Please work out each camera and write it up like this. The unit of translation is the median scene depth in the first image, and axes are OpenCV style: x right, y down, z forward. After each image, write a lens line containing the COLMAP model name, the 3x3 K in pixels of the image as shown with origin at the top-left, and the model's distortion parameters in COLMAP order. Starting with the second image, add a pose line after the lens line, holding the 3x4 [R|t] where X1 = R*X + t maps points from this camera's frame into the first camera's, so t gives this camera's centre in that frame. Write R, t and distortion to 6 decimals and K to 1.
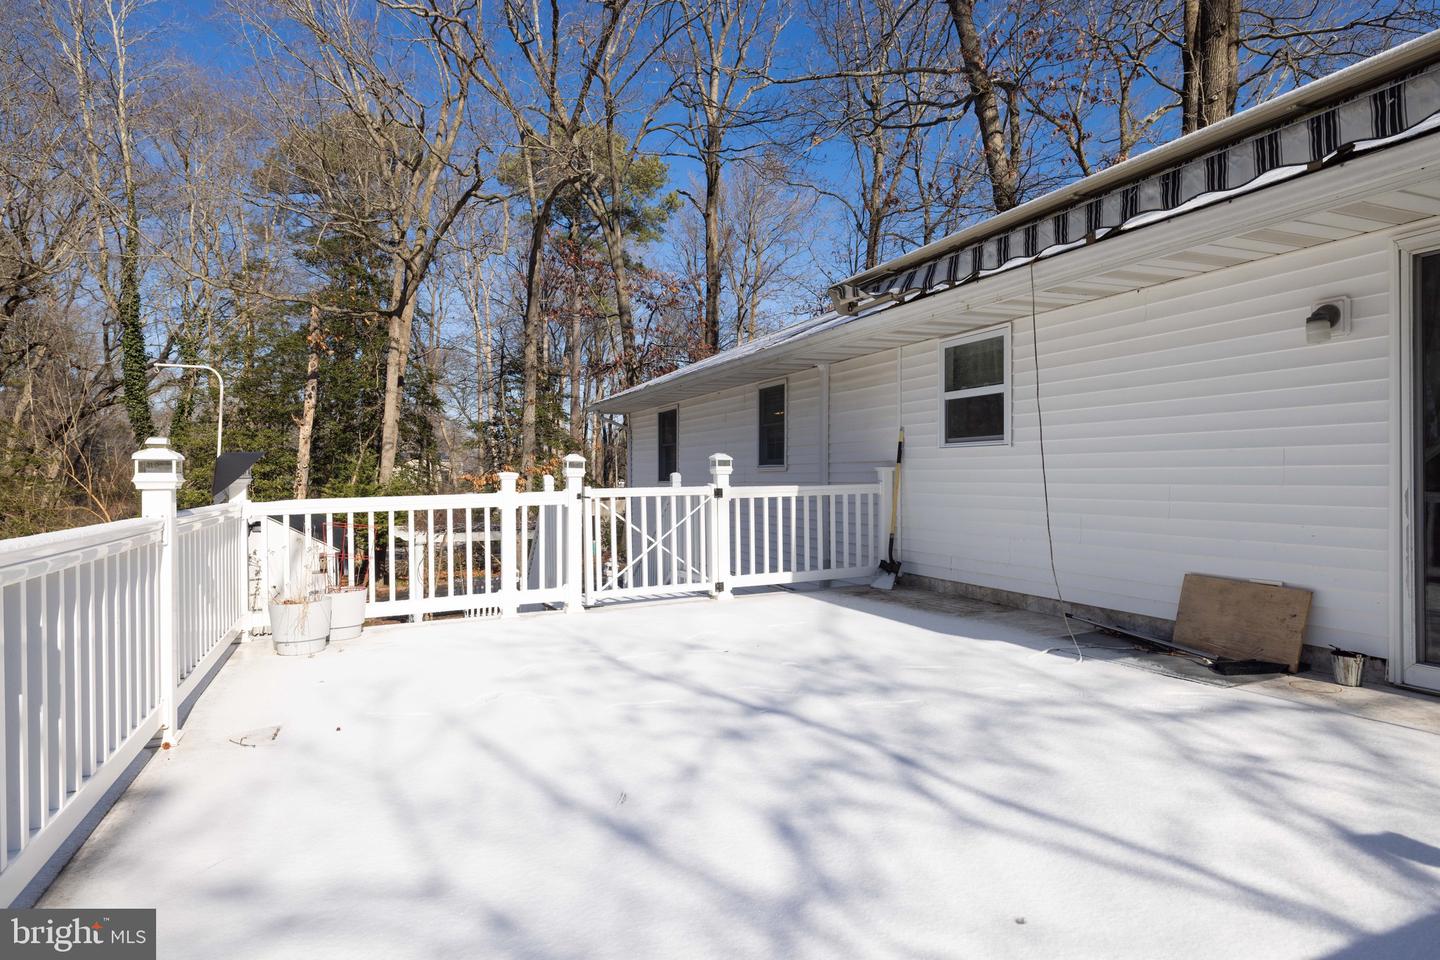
lens RADIAL K [[804.0, 0, 717.2], [0, 804.0, 475.1], [0, 0, 1]] dist [0.000473, -0.000281]
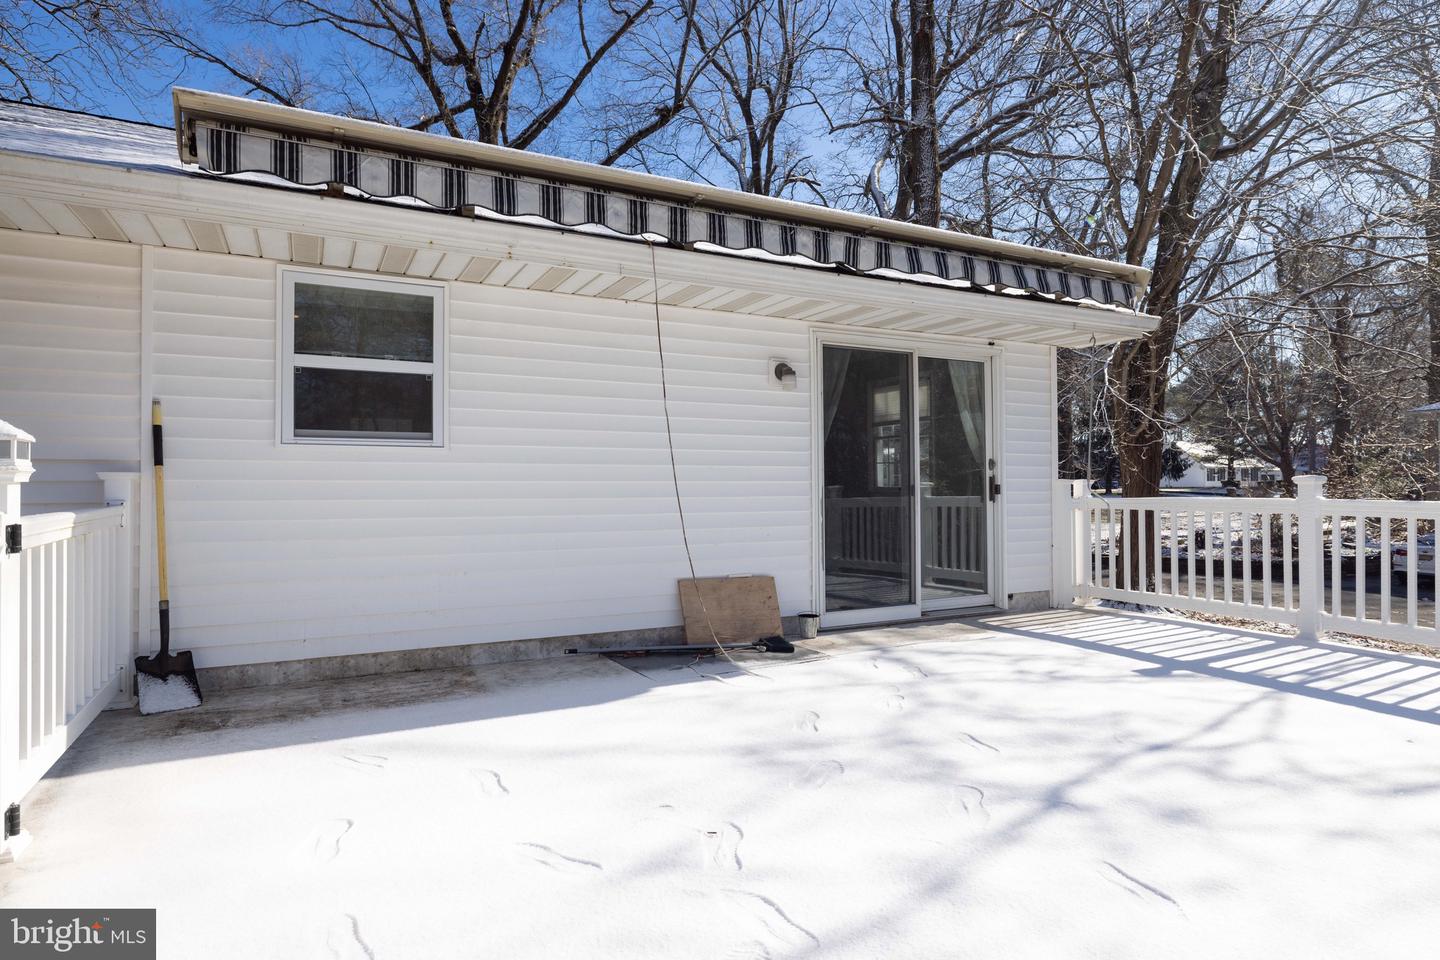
lens RADIAL K [[787.8, 0, 747.9], [0, 787.8, 478.9], [0, 0, 1]] dist [0.001694, -0.000254]
pose [[-0.073281, 0.019479, 0.997121, -0.372775], [0.004408, 0.999806, -0.019207, 0.006080], [-0.997302, 0.002988, -0.073353, 0.769284]]
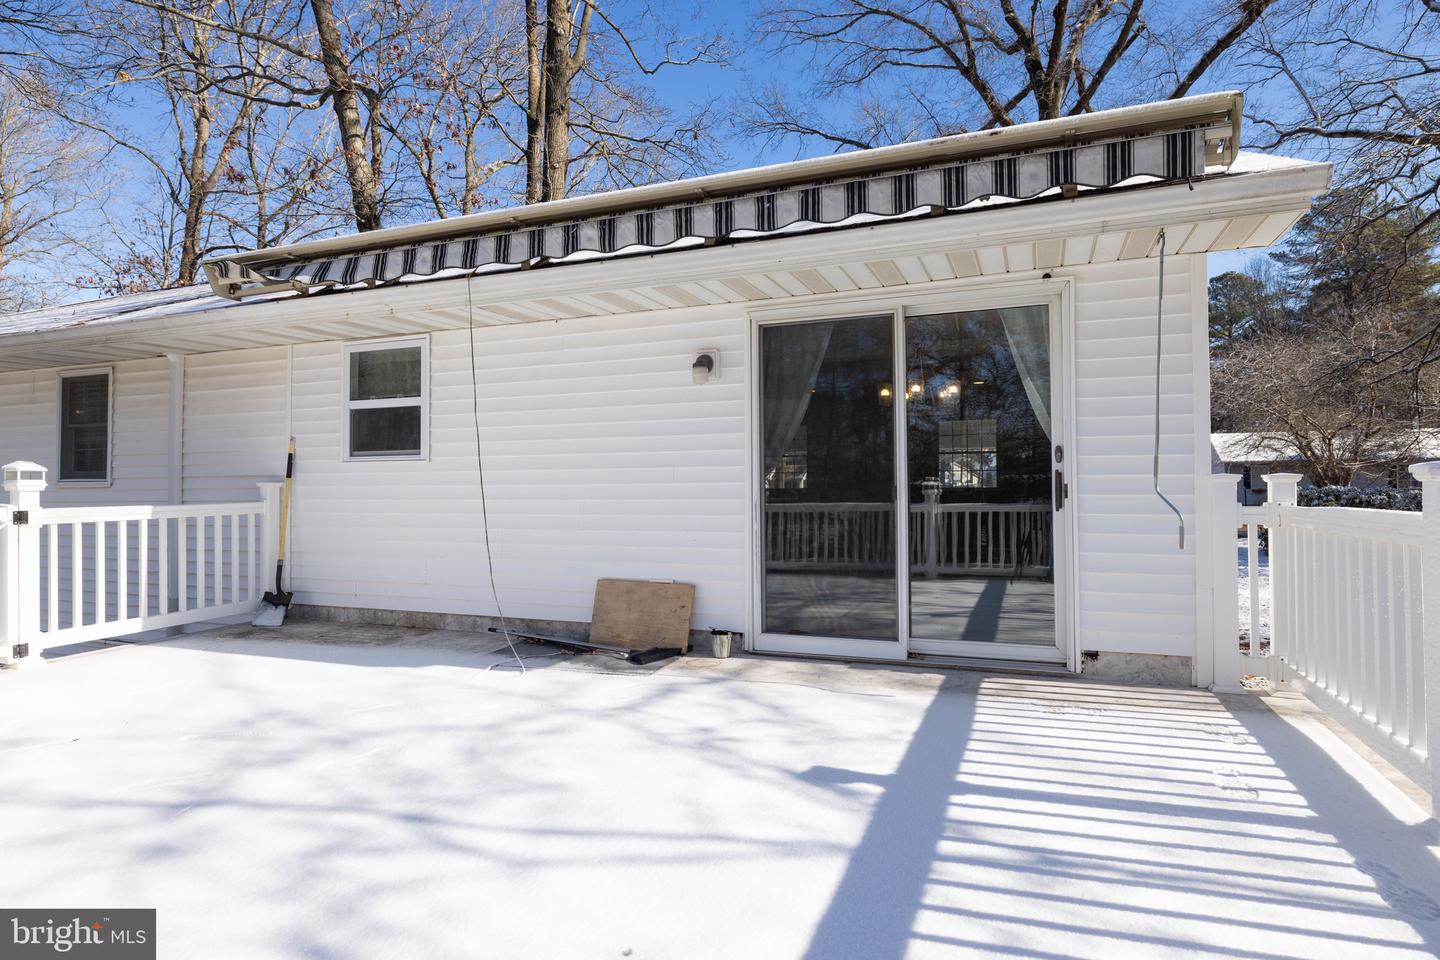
lens RADIAL K [[804.0, 0, 717.2], [0, 804.0, 475.1], [0, 0, 1]] dist [0.000473, -0.000281]
pose [[0.704919, 0.014093, 0.709148, -0.074617], [0.002189, 0.999755, -0.022045, 0.002284], [-0.709285, 0.017092, 0.704715, 0.071995]]
